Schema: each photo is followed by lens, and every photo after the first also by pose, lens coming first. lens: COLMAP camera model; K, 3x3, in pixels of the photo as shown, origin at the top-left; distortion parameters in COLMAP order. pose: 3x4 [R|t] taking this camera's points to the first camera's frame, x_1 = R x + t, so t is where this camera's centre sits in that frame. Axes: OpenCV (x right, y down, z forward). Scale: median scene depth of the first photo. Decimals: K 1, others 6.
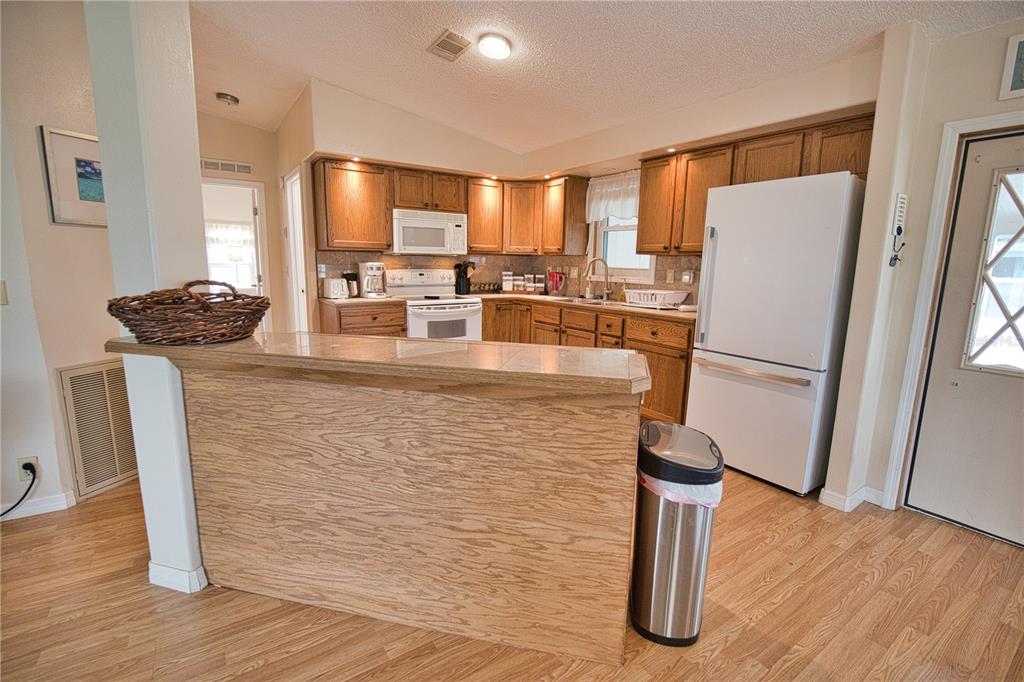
lens RADIAL K [[467.5, 0, 516.8], [0, 467.5, 344.3], [0, 0, 1]] dist [-0.036062, 0.007795]
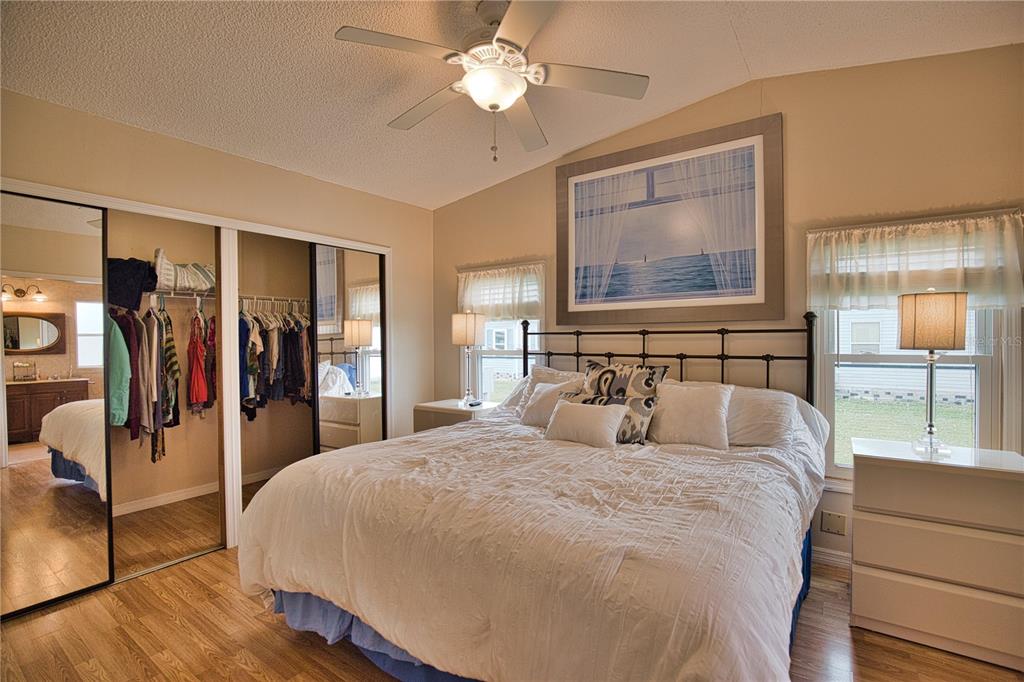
lens RADIAL K [[467.5, 0, 517.9], [0, 467.5, 342.2], [0, 0, 1]] dist [-0.036062, 0.007795]
pose [[0.345619, -0.014388, -0.938265, -0.820099], [-0.154118, 0.985434, -0.071882, -0.239551], [0.925632, 0.169447, 0.338367, 1.275096]]
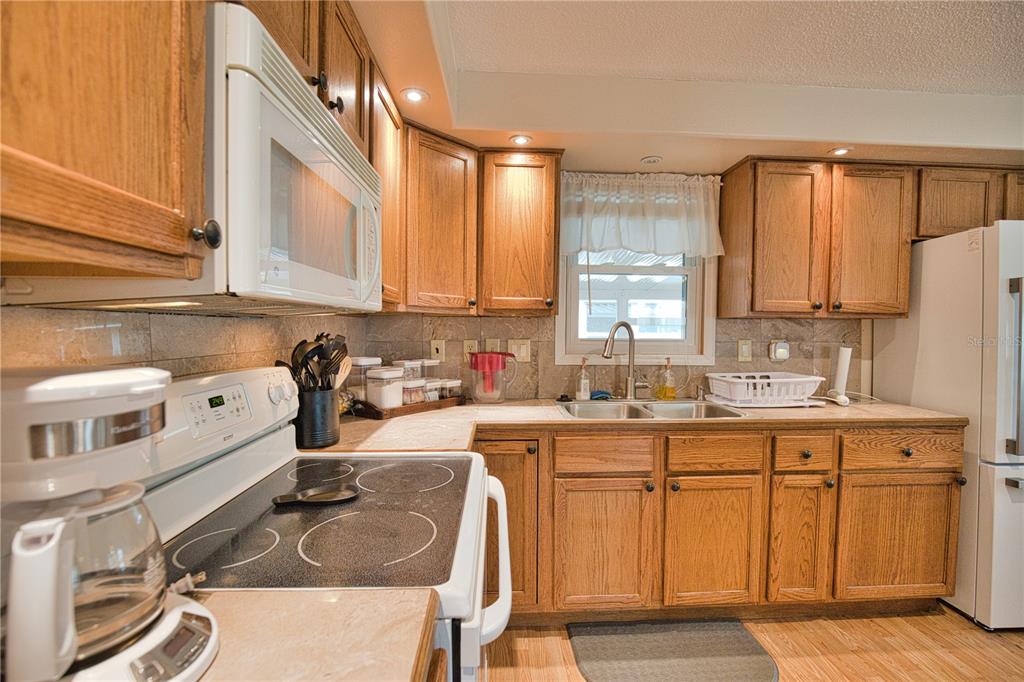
lens RADIAL K [[467.5, 0, 514.8], [0, 467.5, 344.5], [0, 0, 1]] dist [-0.036062, 0.007795]
pose [[0.534703, -0.045848, 0.843795, -0.344211], [0.150650, 0.987703, -0.041798, -0.162459], [-0.831503, 0.149467, 0.535035, 0.856690]]
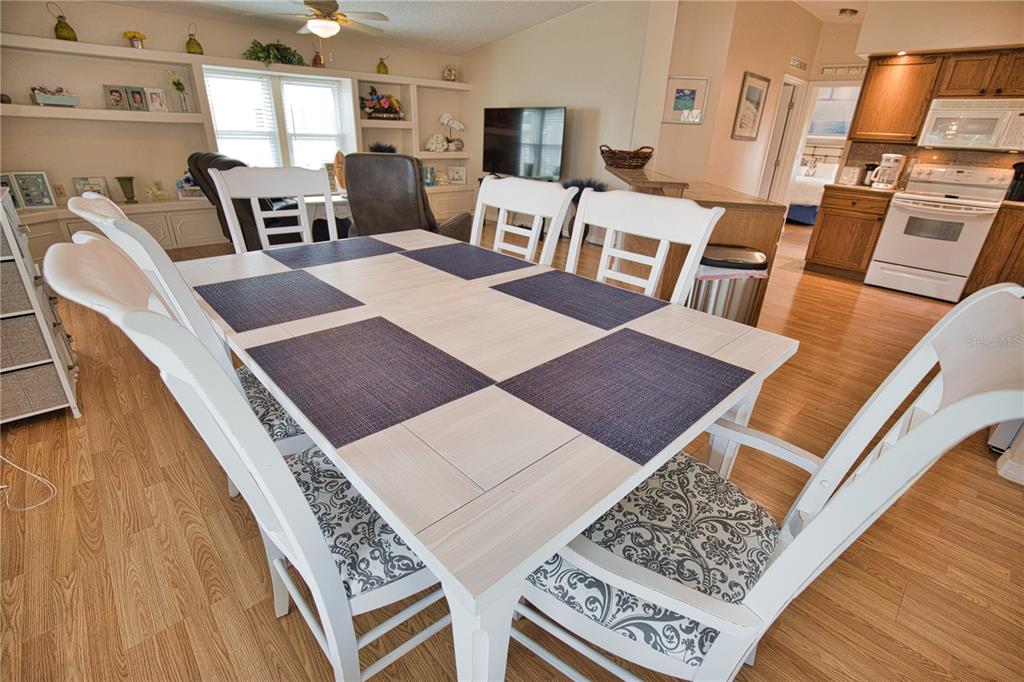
lens RADIAL K [[467.5, 0, 515.7], [0, 467.5, 343.2], [0, 0, 1]] dist [-0.036062, 0.007795]
pose [[0.148246, 0.393294, -0.907383, 0.694543], [-0.210510, 0.909043, 0.359621, 0.026518], [0.966286, 0.137701, 0.217554, -0.015291]]
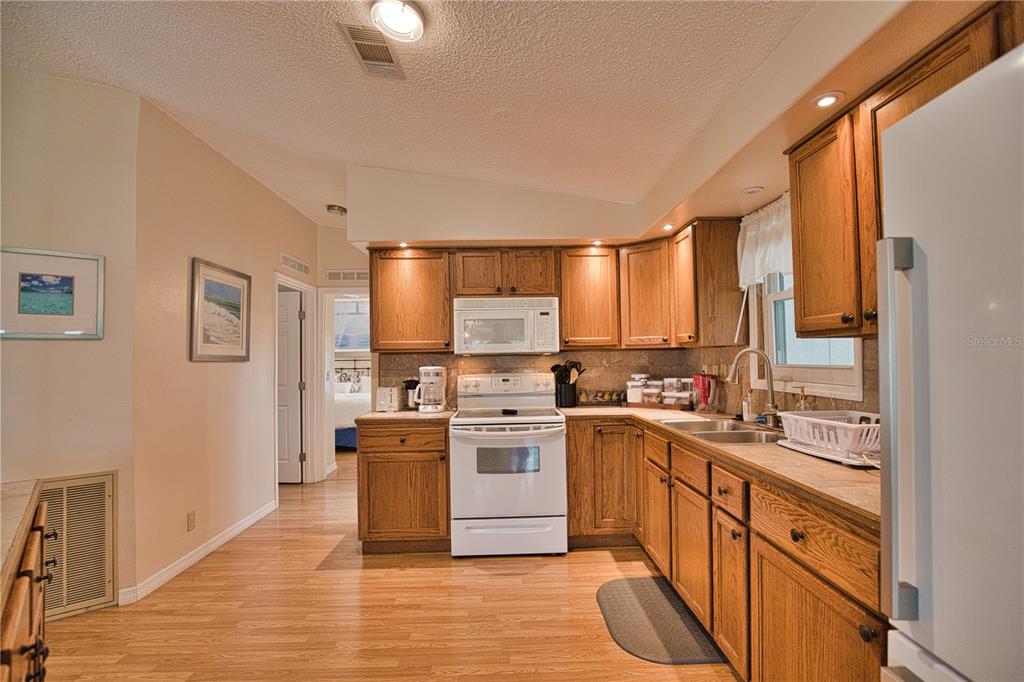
lens RADIAL K [[467.5, 0, 517.2], [0, 467.5, 343.7], [0, 0, 1]] dist [-0.036062, 0.007795]
pose [[0.838376, -0.049475, -0.542842, 0.249256], [-0.064048, 0.980033, -0.188239, -0.073800], [0.541316, 0.192583, 0.818467, 0.422133]]
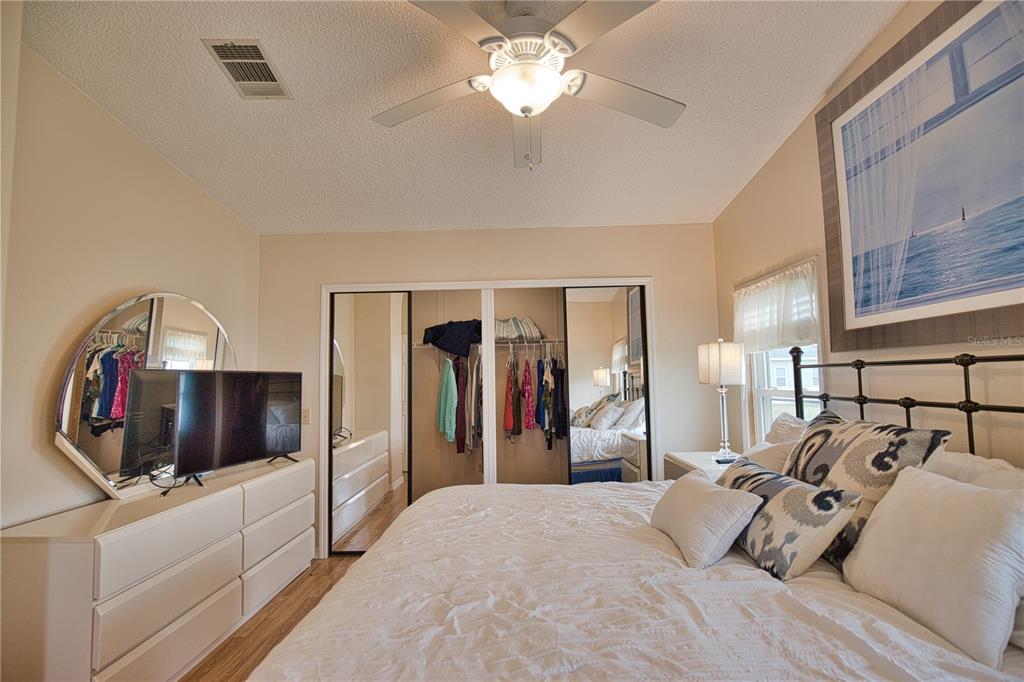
lens RADIAL K [[467.5, 0, 517.1], [0, 467.5, 343.0], [0, 0, 1]] dist [-0.036062, 0.007795]
pose [[-0.569325, -0.071097, -0.819033, -0.939657], [-0.137792, 0.990413, 0.009808, -0.304005], [0.810483, 0.118440, -0.573663, 1.612551]]
